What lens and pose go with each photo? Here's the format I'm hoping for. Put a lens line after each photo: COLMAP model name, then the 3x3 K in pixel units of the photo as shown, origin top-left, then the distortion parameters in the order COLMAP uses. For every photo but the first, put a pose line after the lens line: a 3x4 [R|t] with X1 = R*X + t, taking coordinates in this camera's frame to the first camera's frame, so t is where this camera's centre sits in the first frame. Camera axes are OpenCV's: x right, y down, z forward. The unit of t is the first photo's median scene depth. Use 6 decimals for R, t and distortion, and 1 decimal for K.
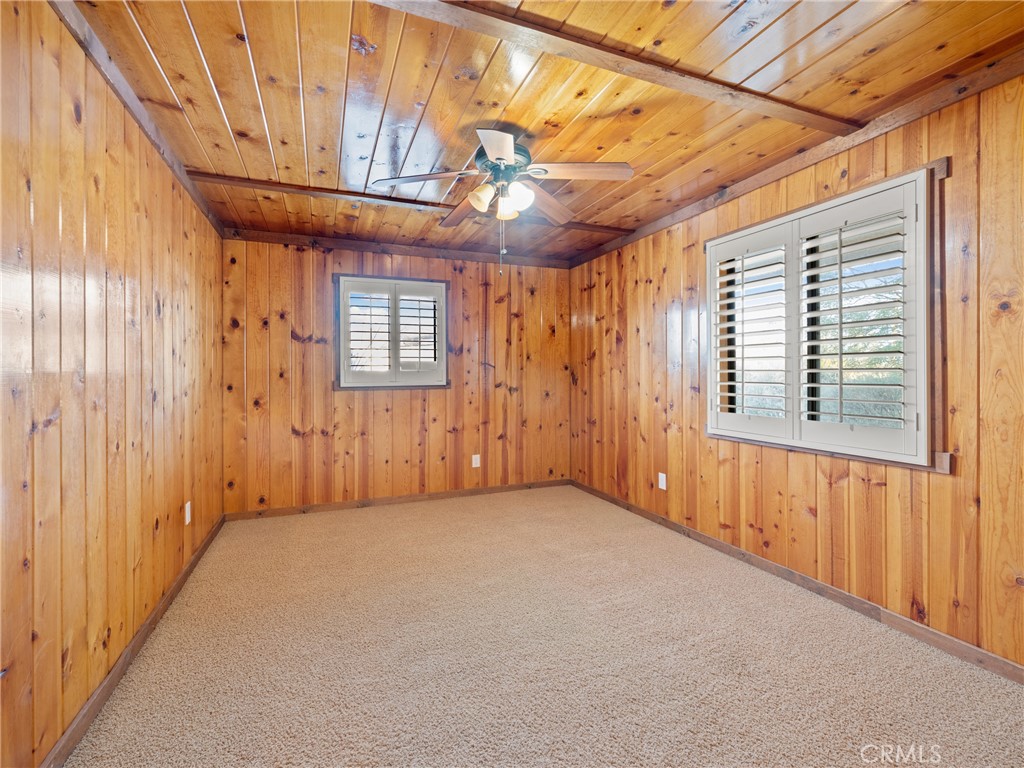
lens RADIAL K [[467.8, 0, 511.2], [0, 467.8, 380.3], [0, 0, 1]] dist [0.000167, 0.000599]
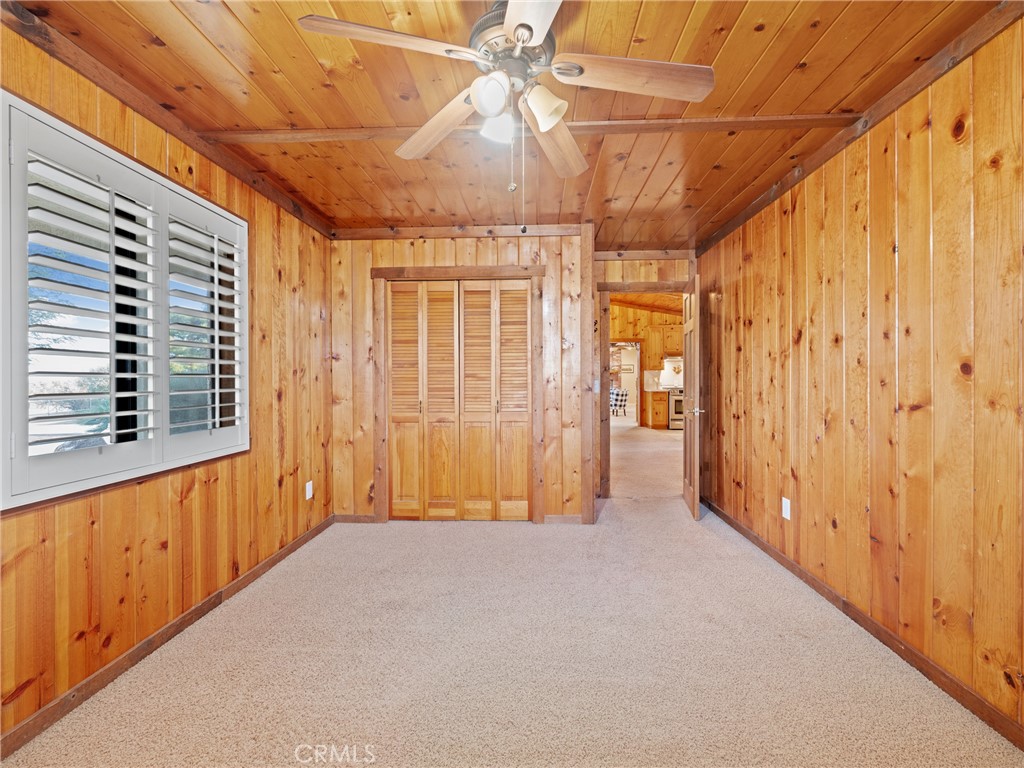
lens RADIAL K [[467.8, 0, 511.2], [0, 467.8, 380.3], [0, 0, 1]] dist [0.000167, 0.000599]
pose [[-0.905391, 0.004303, 0.424558, -0.257001], [0.012057, 0.999806, 0.015578, -0.017412], [-0.424408, 0.019223, -0.905267, 1.427652]]
